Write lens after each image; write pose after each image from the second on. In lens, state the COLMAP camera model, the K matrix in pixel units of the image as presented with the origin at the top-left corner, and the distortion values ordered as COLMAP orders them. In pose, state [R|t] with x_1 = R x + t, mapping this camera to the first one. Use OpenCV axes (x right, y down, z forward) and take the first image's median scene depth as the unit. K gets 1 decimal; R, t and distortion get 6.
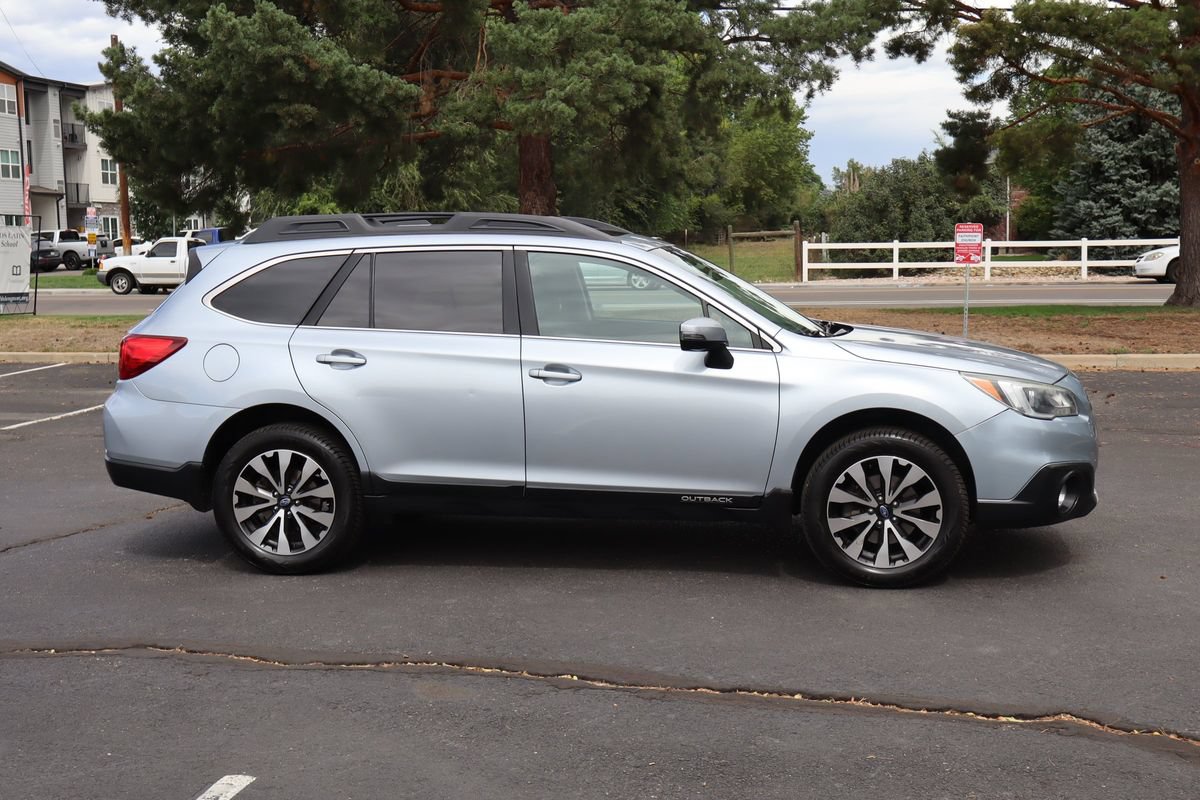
lens RADIAL K [[1457.4, 0, 600.0], [0, 1457.4, 400.0], [0, 0, 1]] dist [-0.008798, 0.027218]
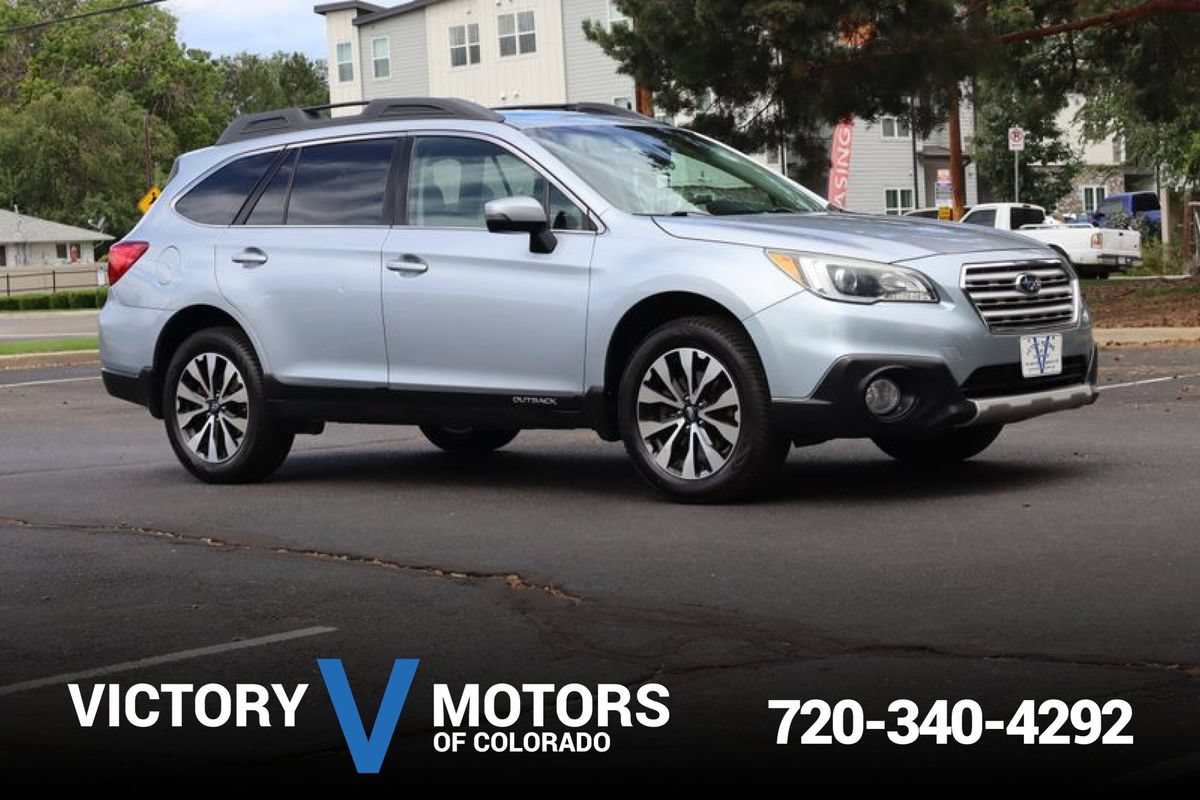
lens RADIAL K [[2305.6, 0, 694.2], [0, 2305.6, 400.8], [0, 0, 1]] dist [-0.067049, -0.059283]
pose [[0.870183, 0.007298, -0.492675, 0.825246], [-0.023815, 0.999345, -0.027259, 0.100877], [0.492153, 0.035454, 0.869787, -0.174835]]
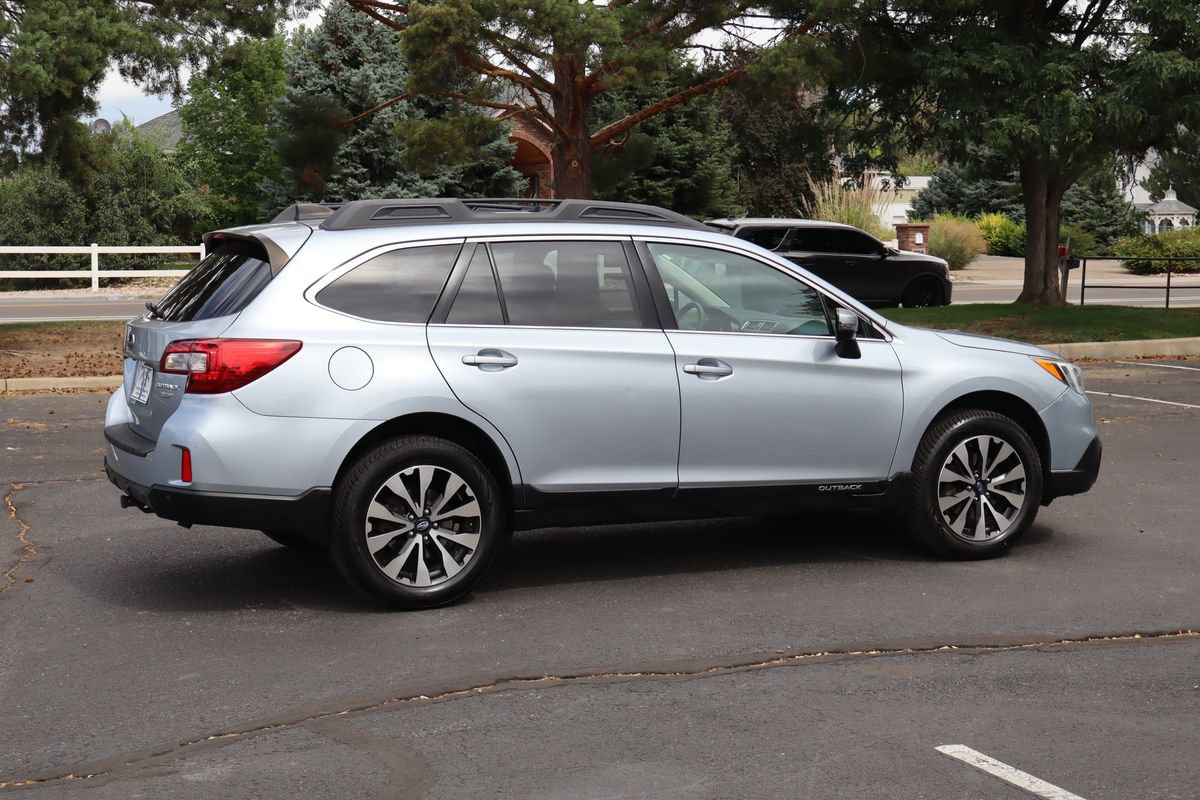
lens RADIAL K [[1766.2, 0, 600.0], [0, 1766.2, 400.0], [0, 0, 1]] dist [0.026103, -0.042643]
pose [[0.840867, -0.036301, 0.540023, -0.705466], [0.048733, 0.998774, -0.008743, 0.009344], [-0.539043, 0.033669, 0.841605, 0.049632]]
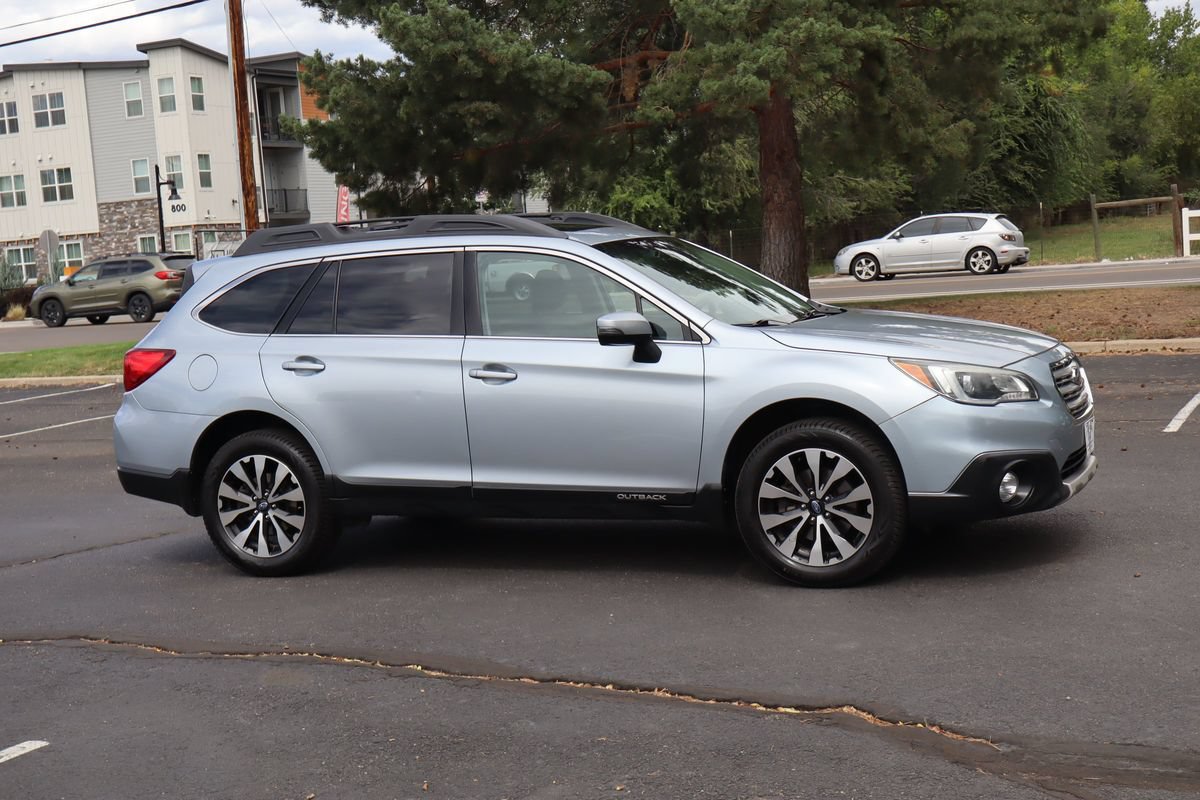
lens RADIAL K [[1661.0, 0, 600.0], [0, 1661.0, 400.0], [0, 0, 1]] dist [0.017013, -0.014758]
pose [[0.968000, -0.027764, -0.249409, 0.314723], [0.026153, 0.999610, -0.009770, 0.012998], [0.249583, 0.002935, 0.968349, -0.081769]]
